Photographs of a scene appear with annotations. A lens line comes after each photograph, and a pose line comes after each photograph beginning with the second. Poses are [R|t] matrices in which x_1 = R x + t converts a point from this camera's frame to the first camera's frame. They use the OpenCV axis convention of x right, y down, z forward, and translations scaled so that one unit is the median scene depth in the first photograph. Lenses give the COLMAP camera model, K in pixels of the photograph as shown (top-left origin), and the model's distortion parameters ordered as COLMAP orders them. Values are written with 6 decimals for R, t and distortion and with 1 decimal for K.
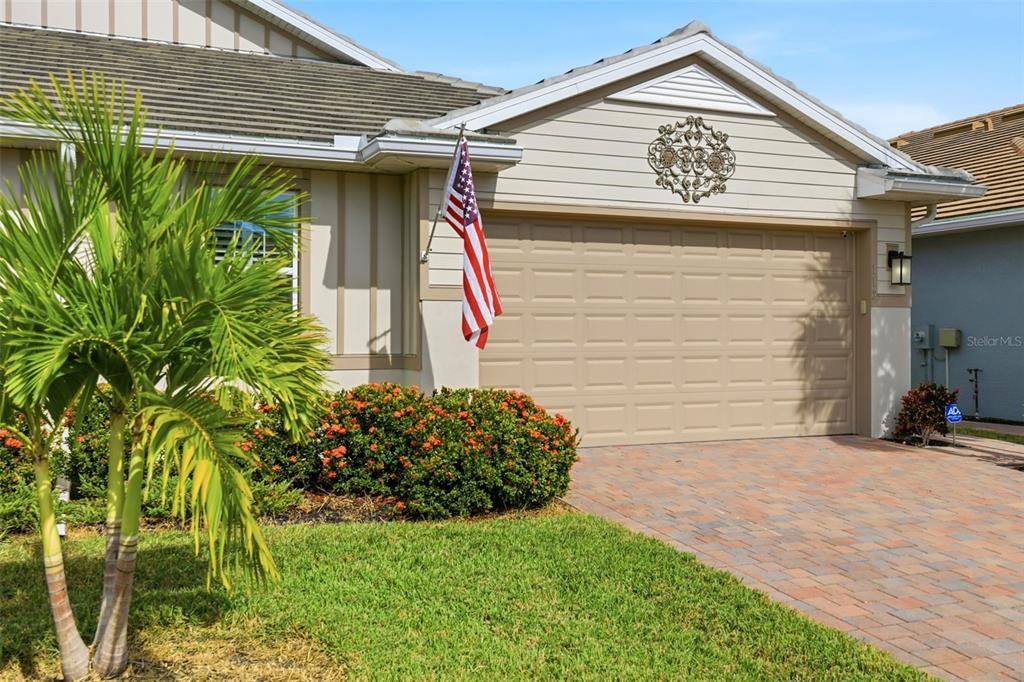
lens RADIAL K [[977.2, 0, 516.1], [0, 977.2, 333.0], [0, 0, 1]] dist [0.030305, 0.000000]
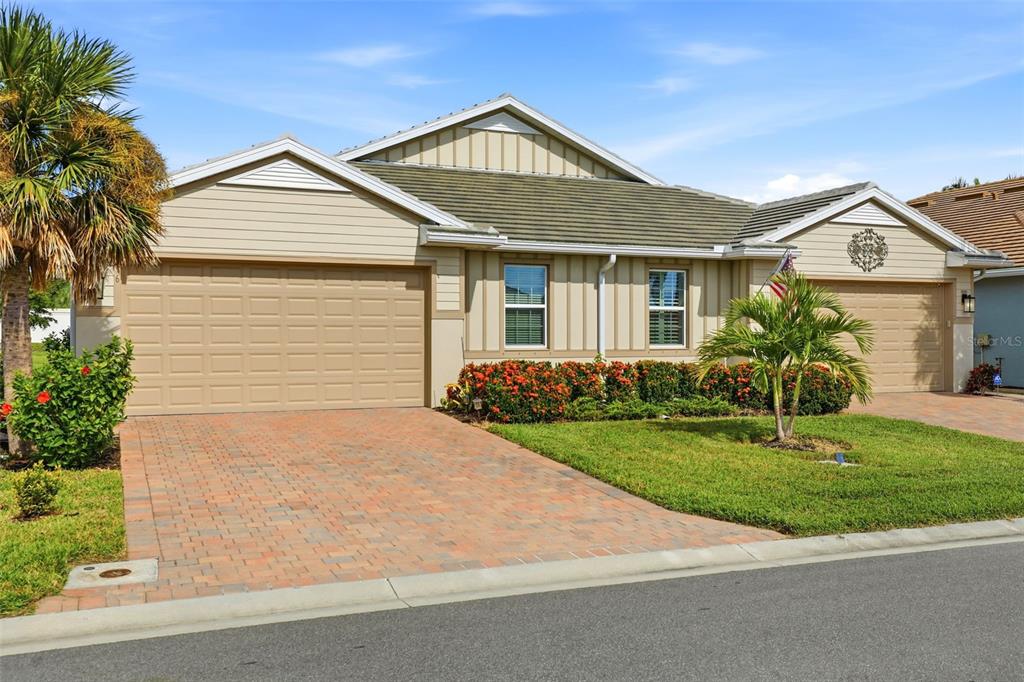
lens RADIAL K [[926.7, 0, 510.6], [0, 926.7, 339.9], [0, 0, 1]] dist [0.013237, 0.009604]
pose [[0.999997, -0.001184, -0.001903, -0.535148], [0.001195, 0.999982, 0.005858, -0.007520], [0.001896, -0.005860, 0.999981, -0.873703]]
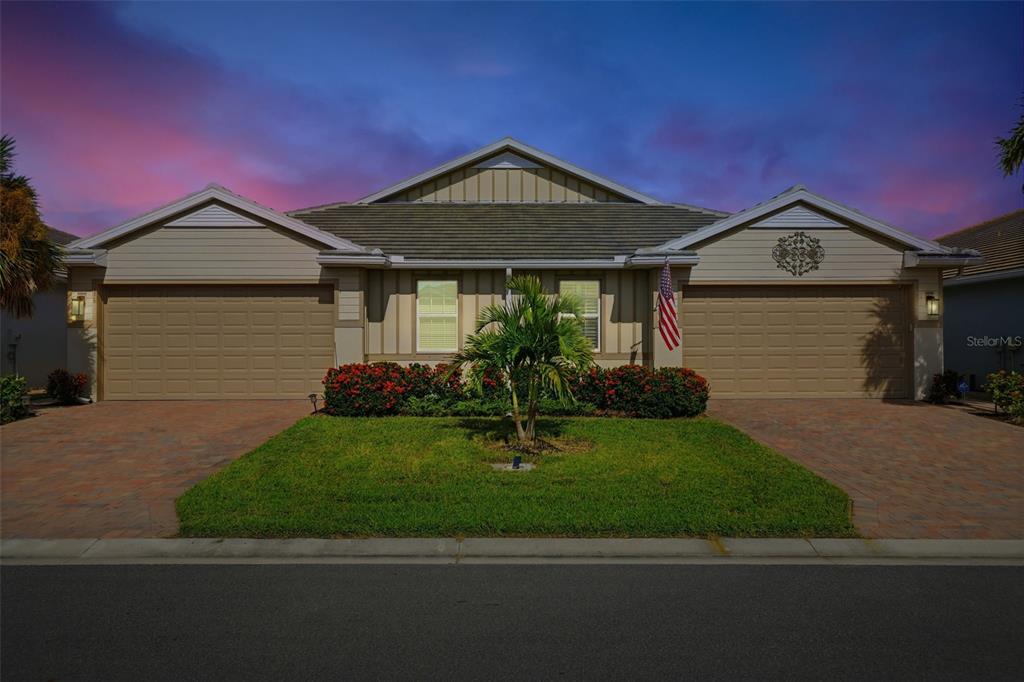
lens RADIAL K [[728.6, 0, 514.2], [0, 728.6, 338.7], [0, 0, 1]] dist [0.006667, -0.006015]
pose [[0.925078, -0.005256, -0.379741, 0.206385], [0.003597, 0.999981, -0.005077, -0.001932], [0.379760, 0.003331, 0.925079, -0.560343]]
